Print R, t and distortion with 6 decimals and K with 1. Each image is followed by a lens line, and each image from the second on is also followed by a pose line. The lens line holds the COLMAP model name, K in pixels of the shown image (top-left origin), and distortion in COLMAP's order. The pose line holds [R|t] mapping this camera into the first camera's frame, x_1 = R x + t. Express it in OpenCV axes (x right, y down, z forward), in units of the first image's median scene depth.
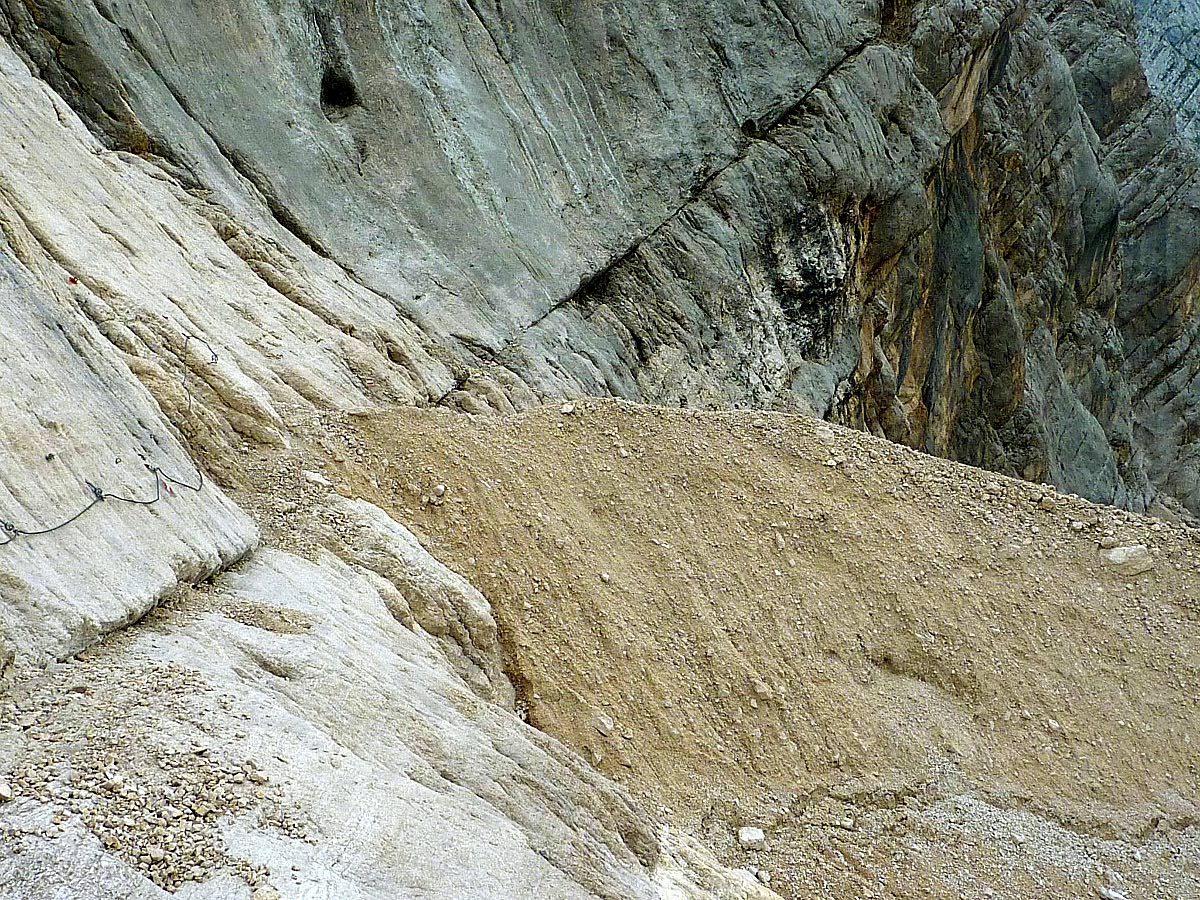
lens RADIAL K [[1683.2, 0, 600.4], [0, 1683.2, 451.7], [0, 0, 1]] dist [-0.022858, 0.000000]
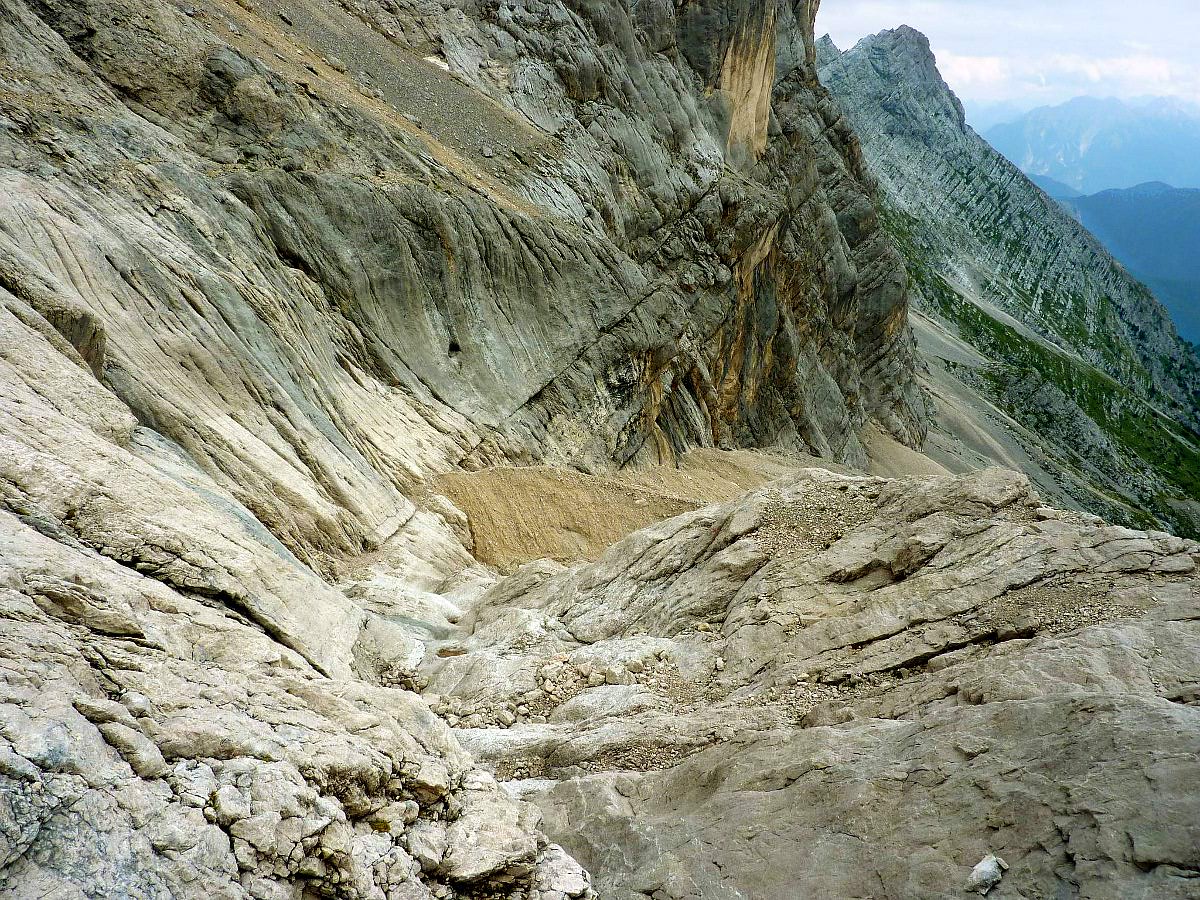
lens RADIAL K [[875.7, 0, 599.0], [0, 875.7, 447.5], [0, 0, 1]] dist [0.001474, 0.000738]
pose [[0.998338, 0.044023, -0.037190, 0.147877], [-0.040274, 0.994550, 0.096168, -0.134522], [0.041221, -0.094510, 0.994670, -0.540632]]
